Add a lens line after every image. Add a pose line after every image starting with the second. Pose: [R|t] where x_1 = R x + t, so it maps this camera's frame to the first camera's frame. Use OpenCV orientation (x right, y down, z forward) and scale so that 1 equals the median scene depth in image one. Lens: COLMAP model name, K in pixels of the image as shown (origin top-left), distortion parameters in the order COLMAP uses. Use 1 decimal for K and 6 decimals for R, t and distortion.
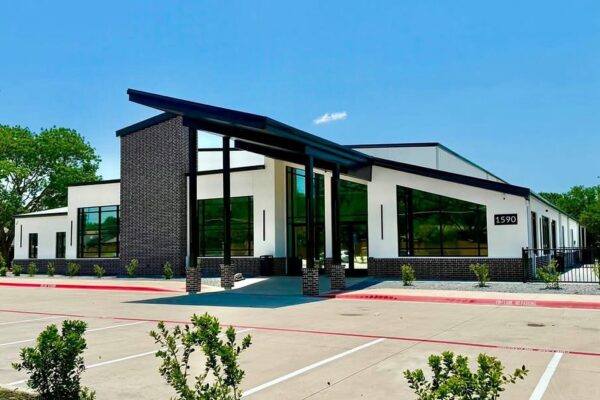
lens RADIAL K [[555.8, 0, 302.5], [0, 555.8, 222.7], [0, 0, 1]] dist [0.107518, -0.006300]
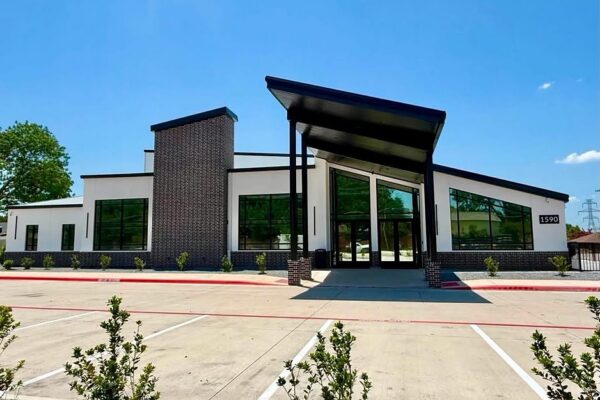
lens RADIAL K [[434.6, 0, 300.0], [0, 434.6, 200.0], [0, 0, 1]] dist [0.008744, 0.005149]
pose [[0.957858, 0.034878, 0.285115, -0.339949], [-0.019206, 0.998156, -0.057582, 0.013804], [-0.286598, 0.049679, 0.956762, 0.204885]]
